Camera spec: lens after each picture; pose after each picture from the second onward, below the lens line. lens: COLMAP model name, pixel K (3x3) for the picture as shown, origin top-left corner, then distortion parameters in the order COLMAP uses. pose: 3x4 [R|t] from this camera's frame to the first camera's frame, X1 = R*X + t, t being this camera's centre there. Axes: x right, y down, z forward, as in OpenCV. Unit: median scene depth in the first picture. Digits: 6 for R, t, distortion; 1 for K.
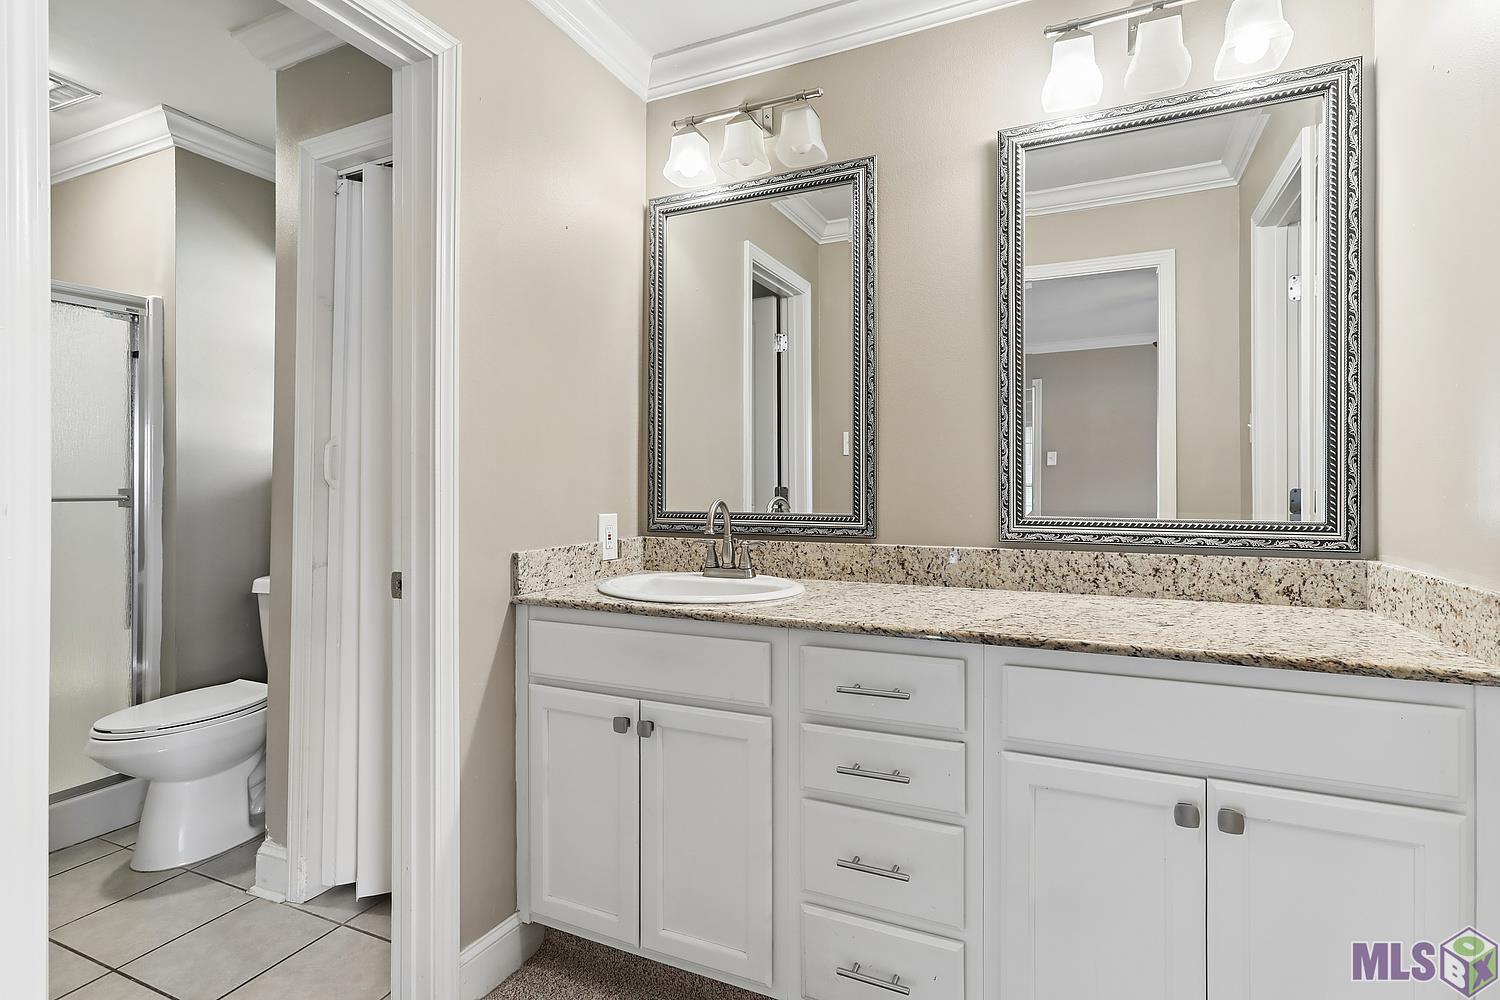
lens RADIAL K [[721.6, 0, 747.2], [0, 721.6, 489.5], [0, 0, 1]] dist [-0.000524, 0.000049]
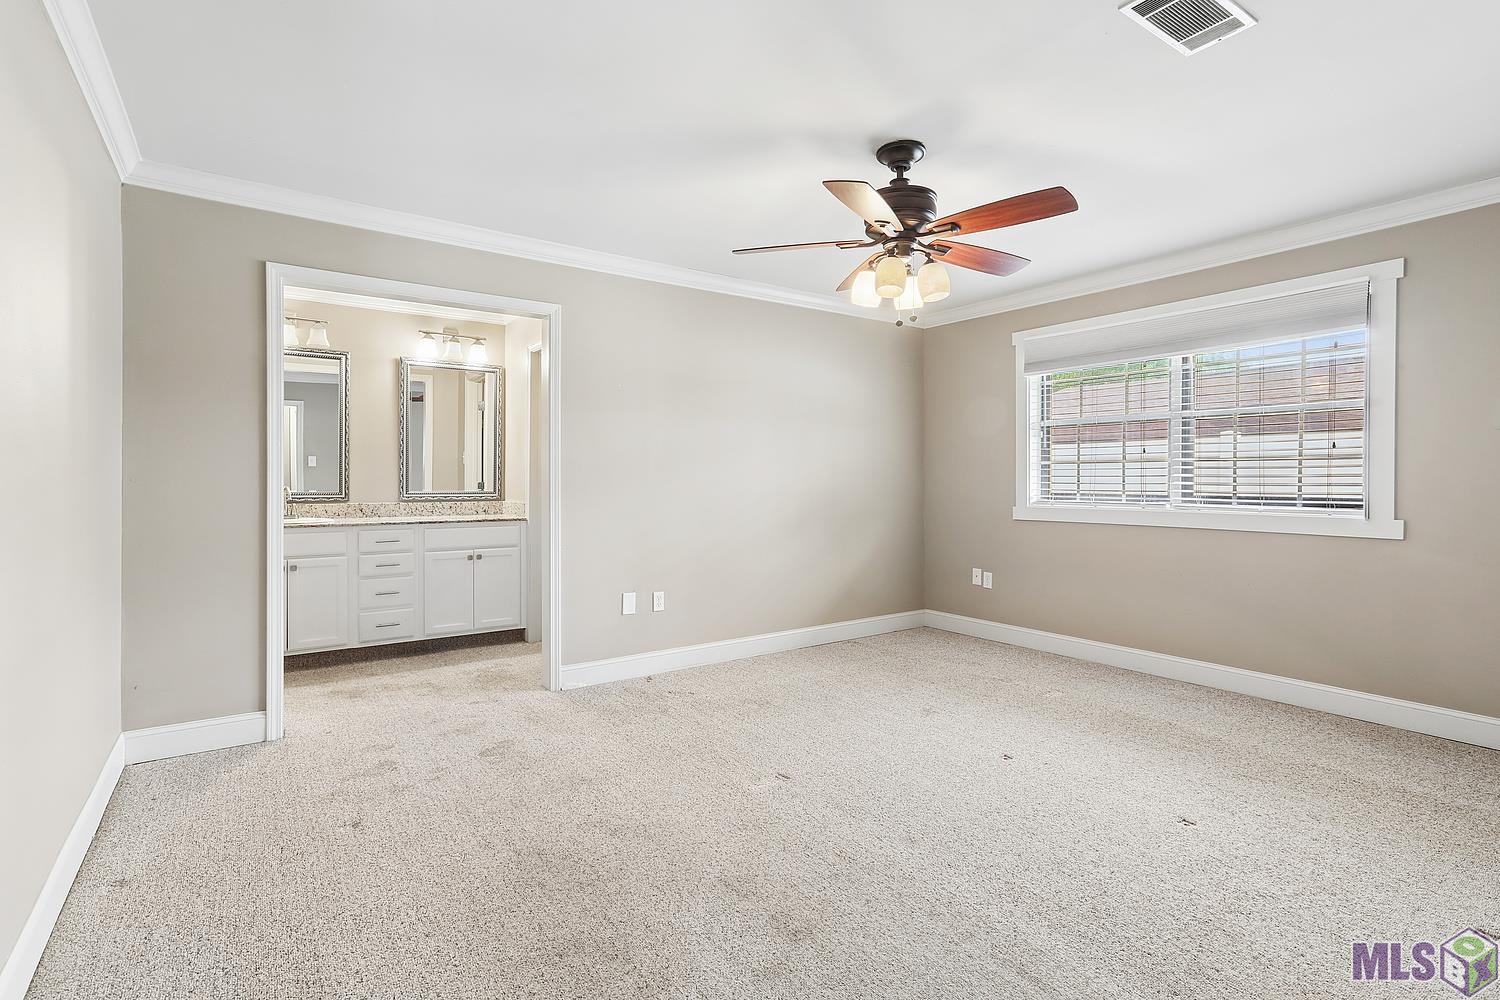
lens RADIAL K [[721.6, 0, 747.2], [0, 721.6, 489.5], [0, 0, 1]] dist [-0.000524, 0.000049]
pose [[0.502787, -0.014107, 0.864295, -1.491989], [-0.013045, 0.999629, 0.023905, -0.059205], [-0.864312, -0.023293, 0.502417, -1.698037]]
